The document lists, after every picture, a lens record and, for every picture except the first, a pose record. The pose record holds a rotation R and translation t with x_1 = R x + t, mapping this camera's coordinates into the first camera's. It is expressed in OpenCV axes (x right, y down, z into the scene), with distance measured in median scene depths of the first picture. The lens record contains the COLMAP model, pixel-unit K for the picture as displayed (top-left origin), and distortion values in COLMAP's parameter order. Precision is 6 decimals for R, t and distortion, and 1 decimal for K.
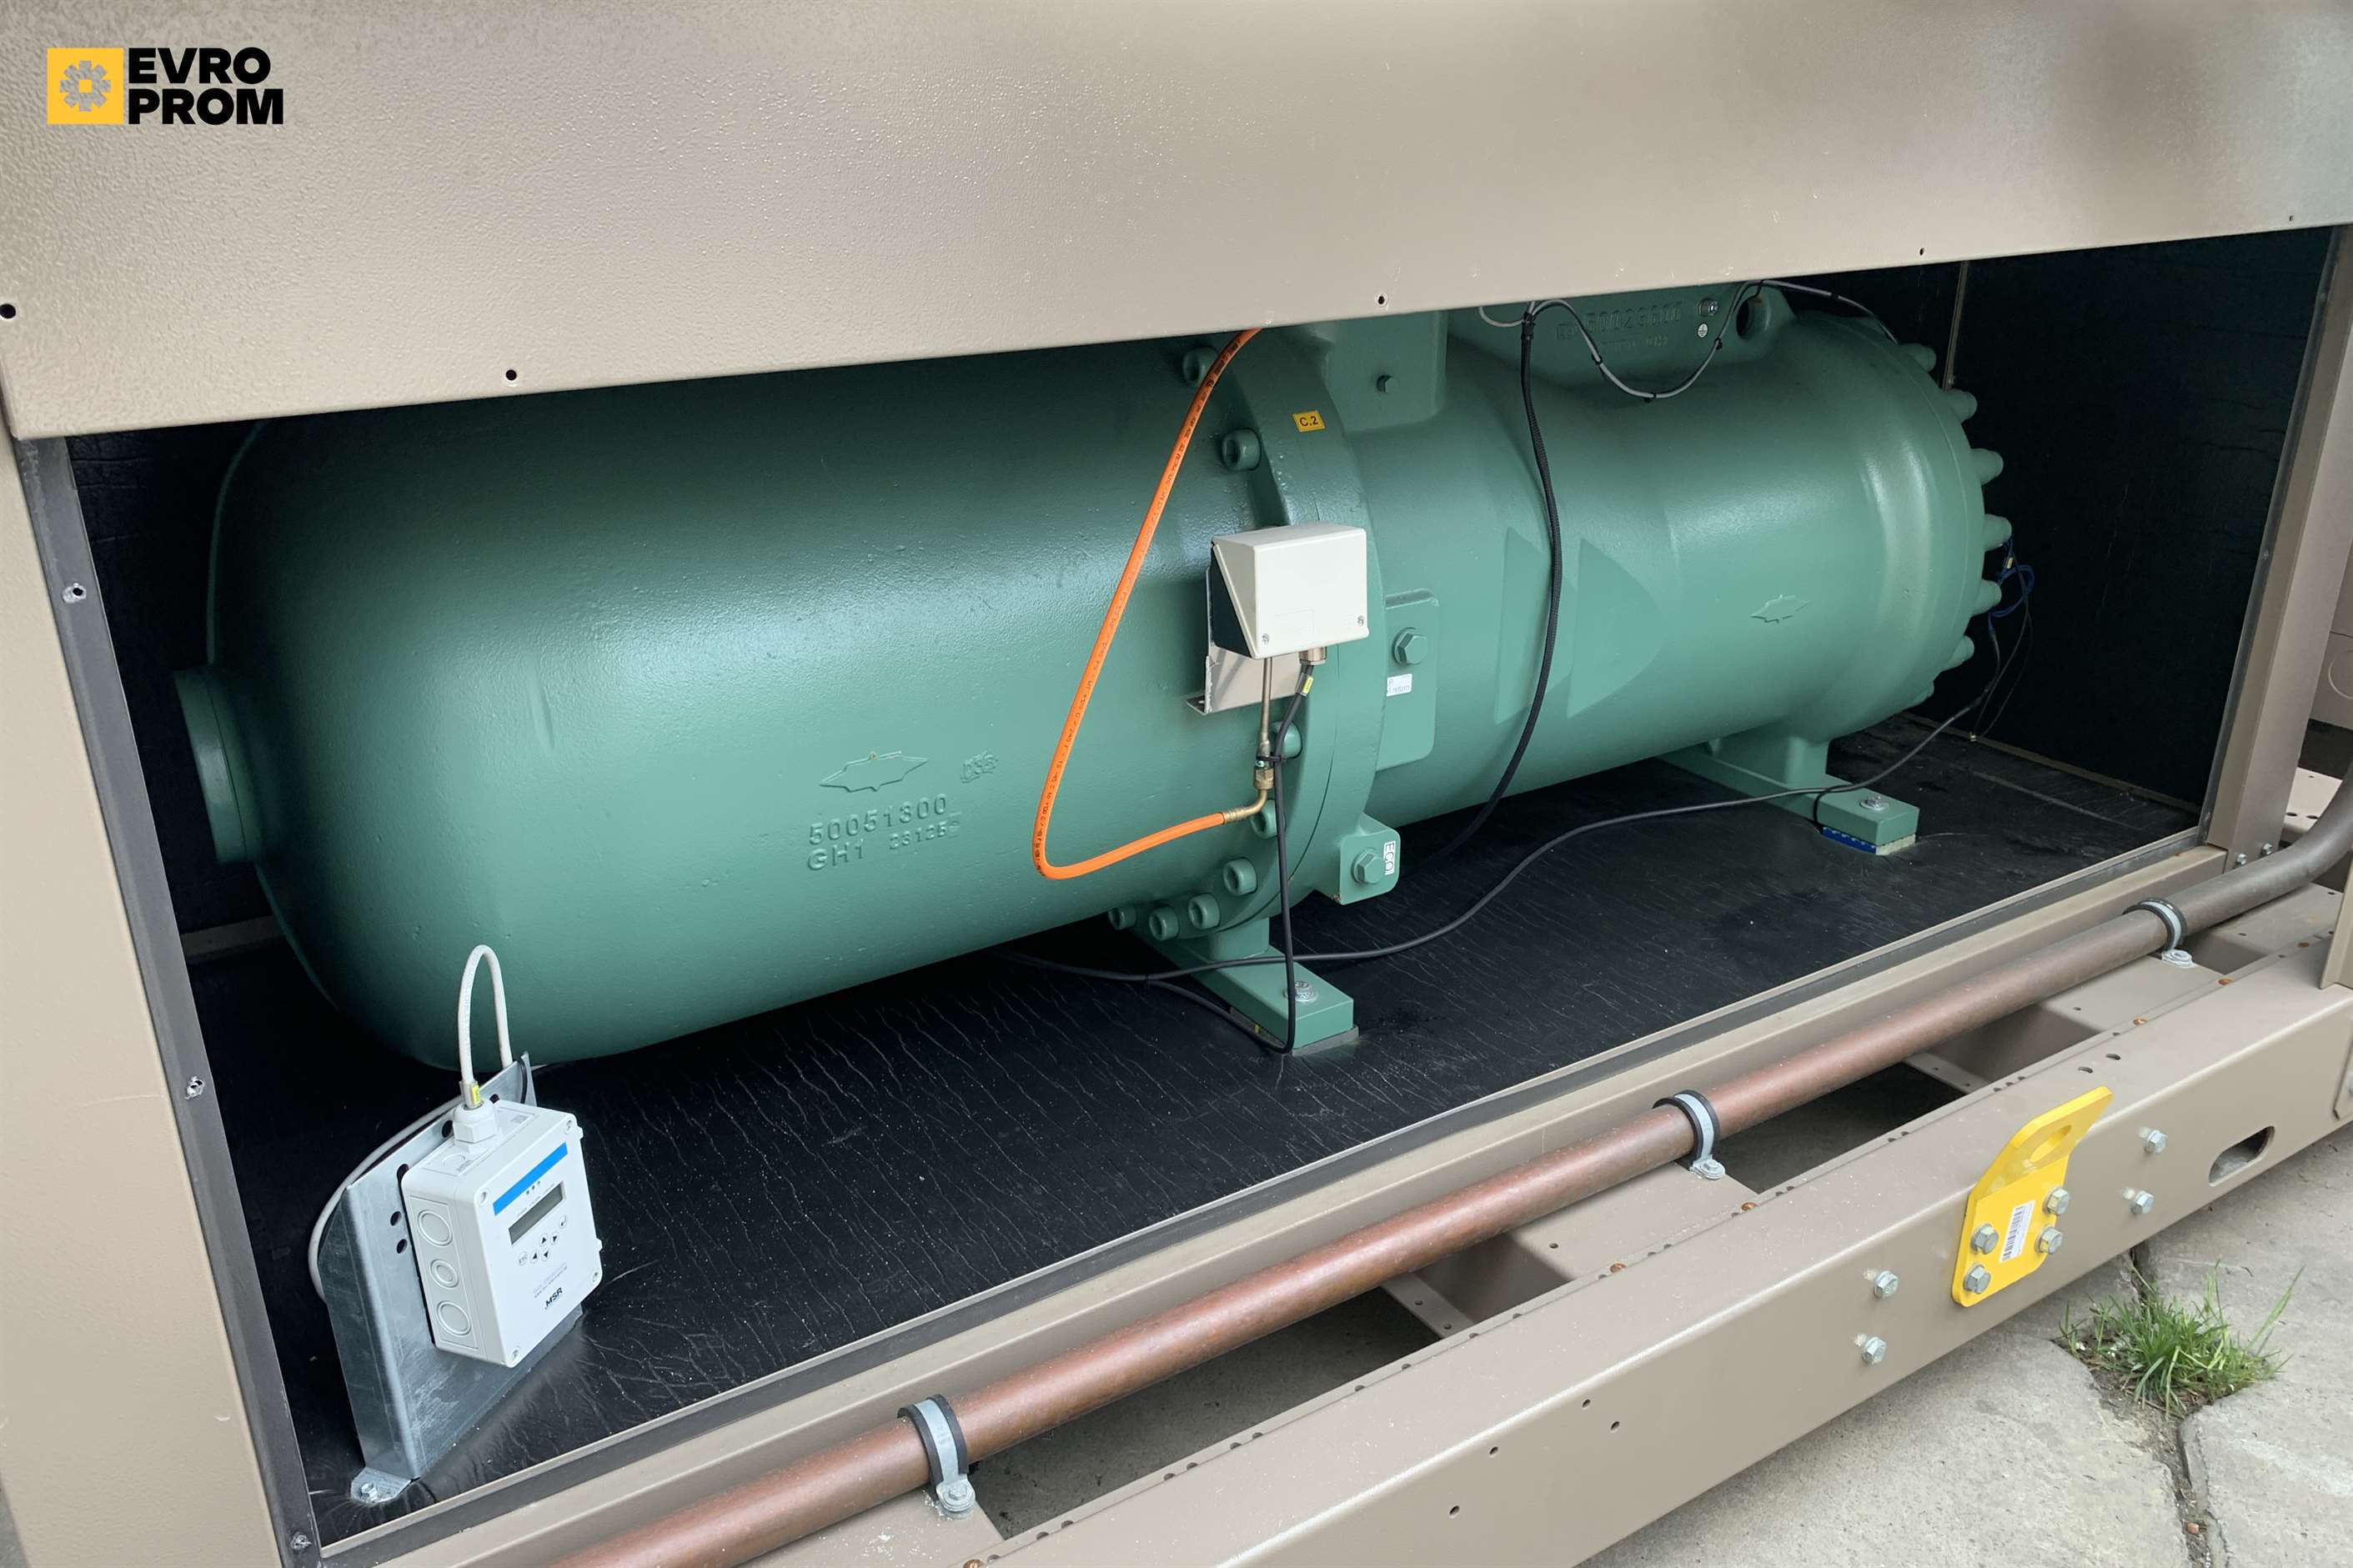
lens RADIAL K [[1814.7, 0, 1168.0], [0, 1814.7, 773.6], [0, 0, 1]] dist [0.005693, 0.003421]
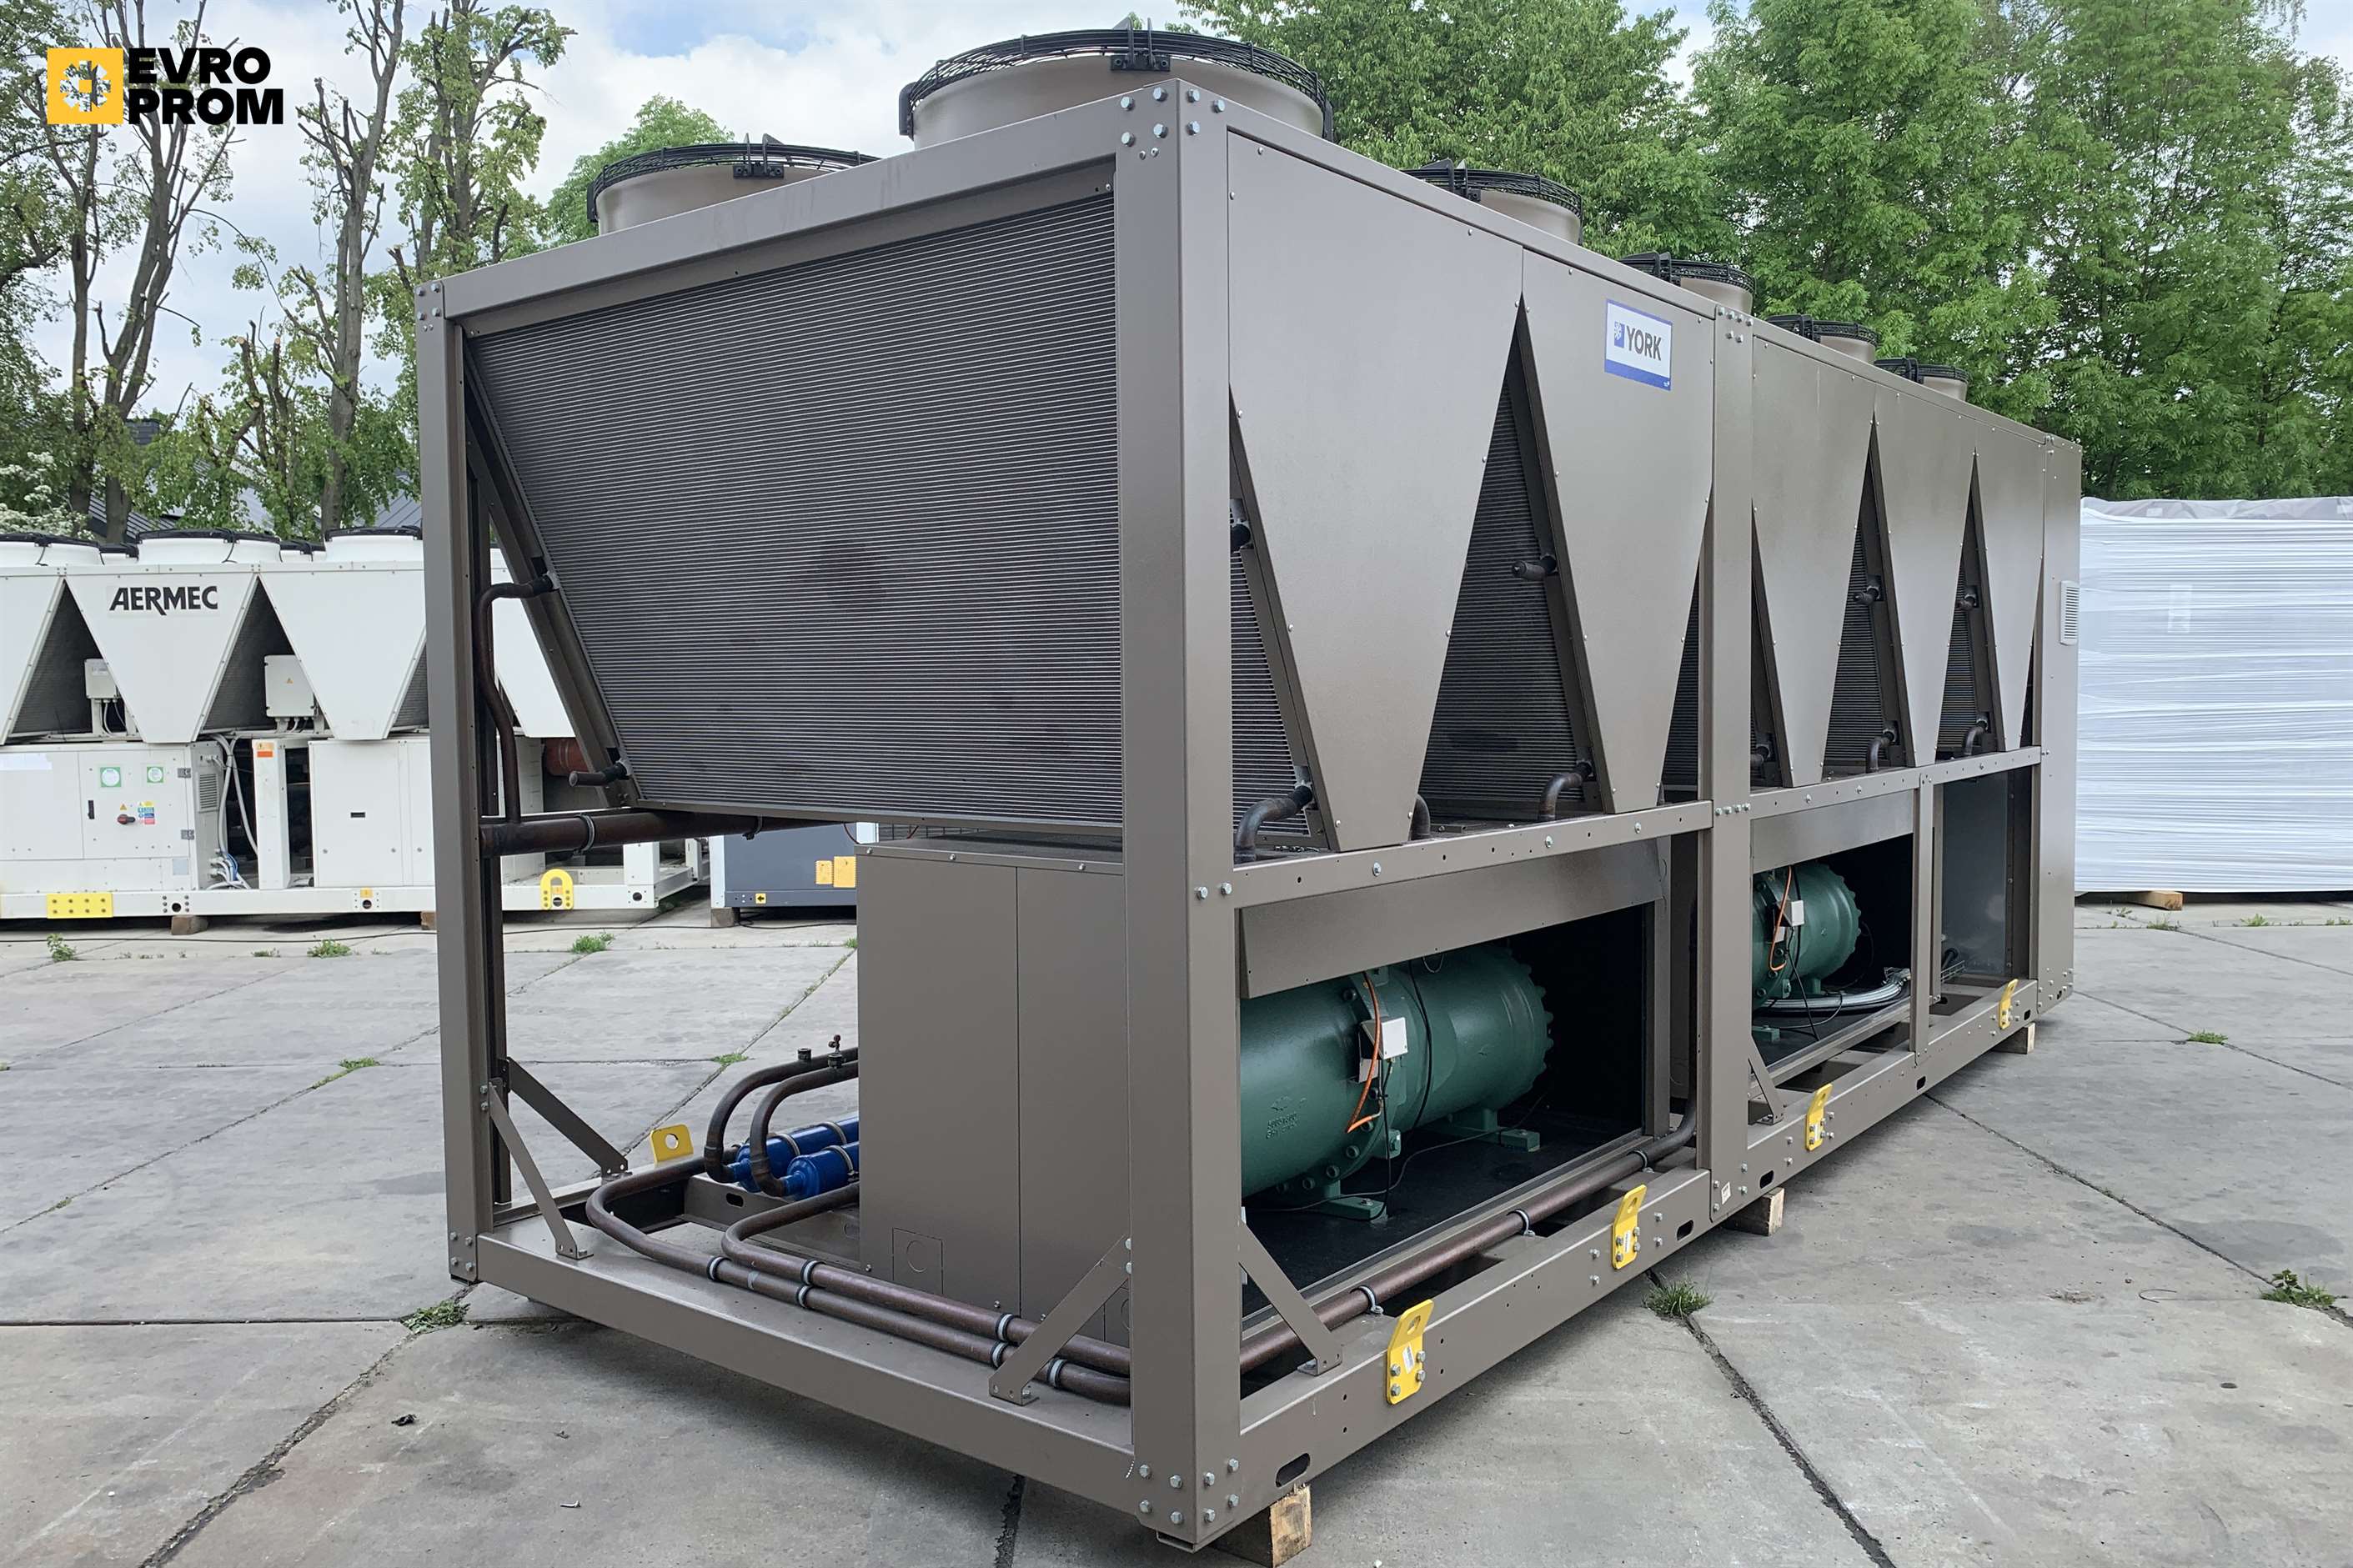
lens RADIAL K [[1814.7, 0, 1168.0], [0, 1814.7, 773.6], [0, 0, 1]] dist [0.005693, 0.003421]
pose [[0.943113, -0.013091, 0.332214, -1.015543], [0.117402, 0.947967, -0.295933, 0.266260], [-0.311054, 0.318101, 0.895577, -1.388158]]
